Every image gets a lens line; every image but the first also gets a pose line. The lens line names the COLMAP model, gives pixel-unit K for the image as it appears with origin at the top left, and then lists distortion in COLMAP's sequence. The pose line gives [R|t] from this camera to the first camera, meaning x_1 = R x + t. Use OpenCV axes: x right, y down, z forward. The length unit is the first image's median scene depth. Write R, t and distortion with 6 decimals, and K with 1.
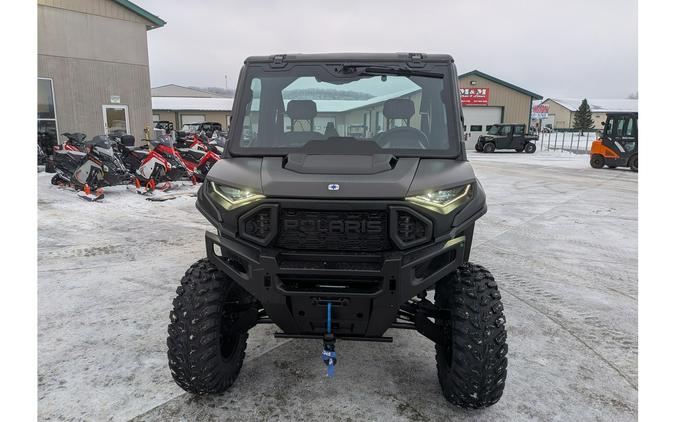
lens RADIAL K [[438.7, 0, 337.5], [0, 438.7, 211.0], [0, 0, 1]] dist [0.057714, -0.106690]
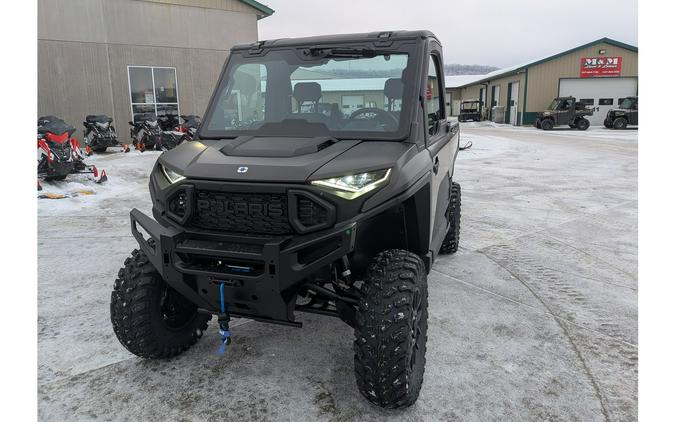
lens RADIAL K [[444.5, 0, 345.2], [0, 444.5, 177.8], [0, 0, 1]] dist [0.002875, -0.030947]
pose [[0.968199, 0.018256, -0.249513, 0.377358], [-0.024402, 0.999470, -0.021562, -0.015044], [0.248987, 0.026965, 0.968131, 0.046459]]
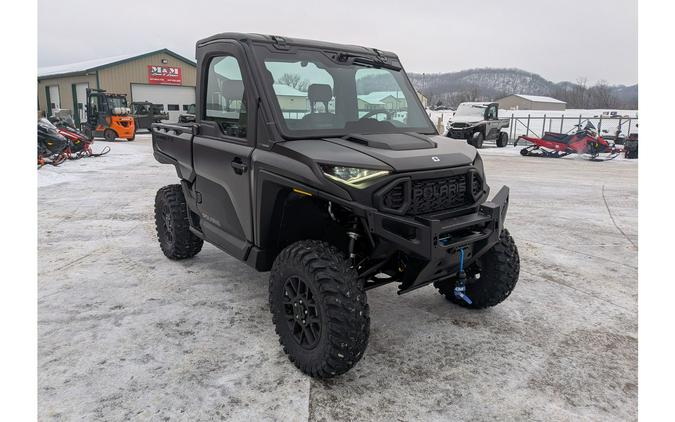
lens RADIAL K [[434.0, 0, 347.5], [0, 434.0, 192.4], [0, 0, 1]] dist [-0.000348, -0.001459]
pose [[0.742062, -0.121225, 0.659279, -0.791394], [0.115710, 0.991913, 0.052149, -0.042725], [-0.660269, 0.037587, 0.750088, 0.198152]]
